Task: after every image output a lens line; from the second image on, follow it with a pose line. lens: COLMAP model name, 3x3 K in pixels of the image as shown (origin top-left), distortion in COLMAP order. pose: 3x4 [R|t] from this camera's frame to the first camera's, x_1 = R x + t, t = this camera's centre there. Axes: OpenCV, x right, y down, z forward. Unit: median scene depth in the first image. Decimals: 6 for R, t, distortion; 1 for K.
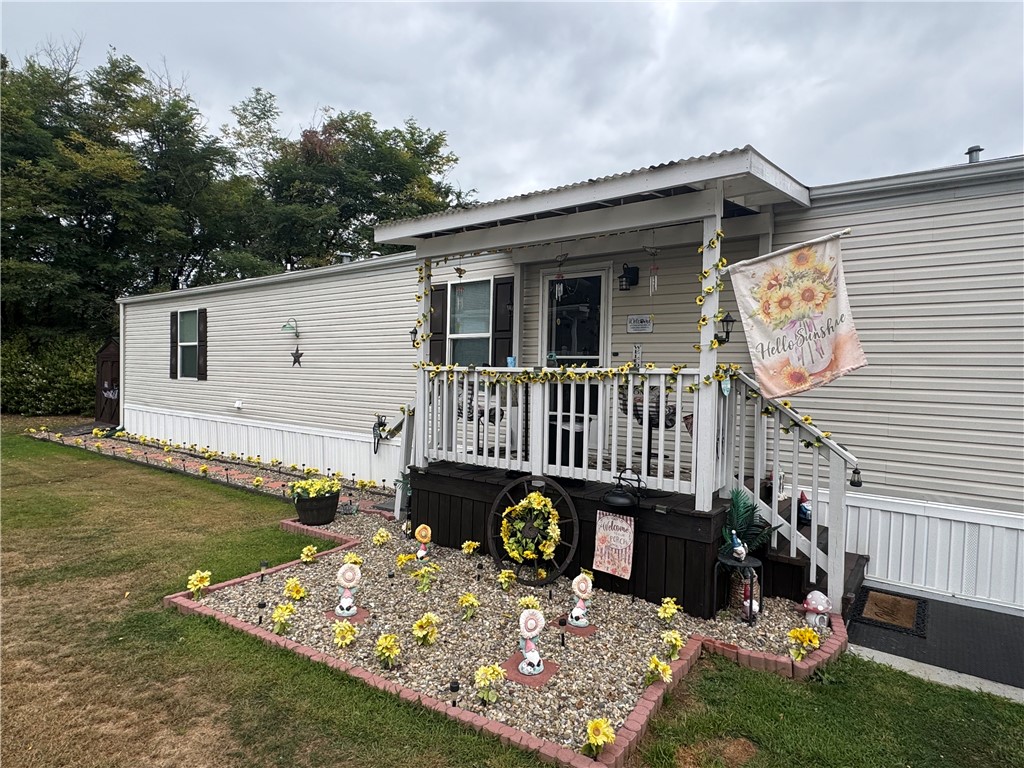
lens RADIAL K [[564.1, 0, 511.8], [0, 564.1, 386.8], [0, 0, 1]] dist [0.000237, 0.000049]
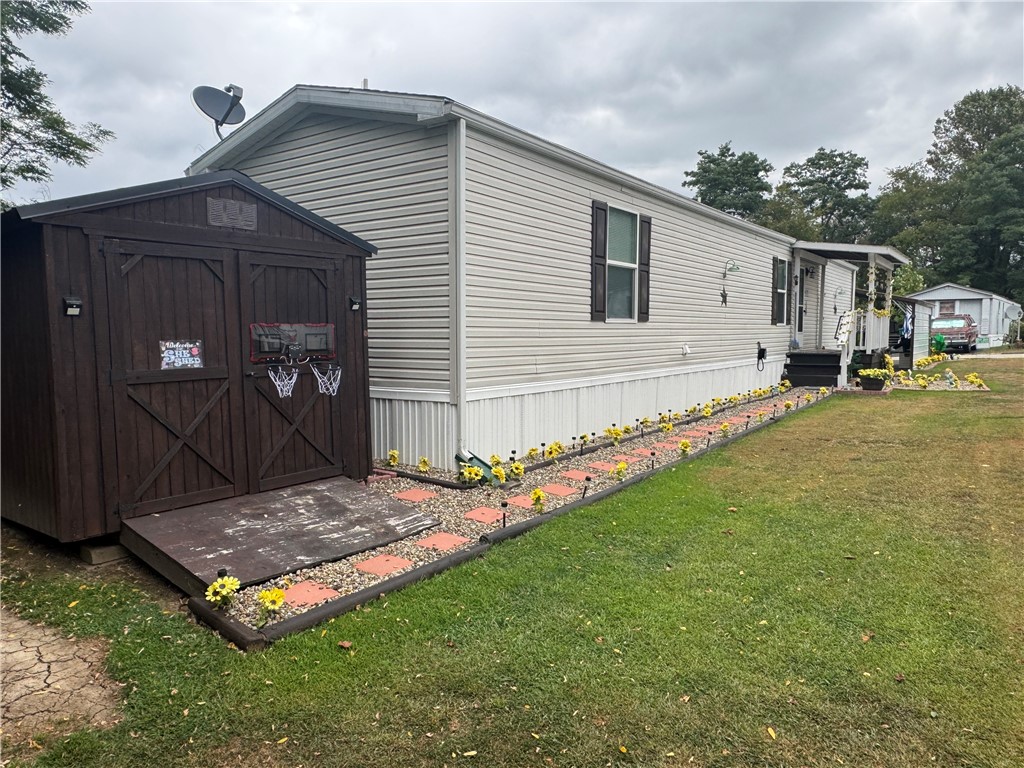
lens RADIAL K [[693.5, 0, 512.8], [0, 693.5, 385.4], [0, 0, 1]] dist [-0.002163, -0.000130]
pose [[-0.017822, -0.084288, 0.996282, -1.591403], [0.047259, 0.995256, 0.085046, -0.016851], [-0.998724, 0.048599, -0.013755, 1.350613]]
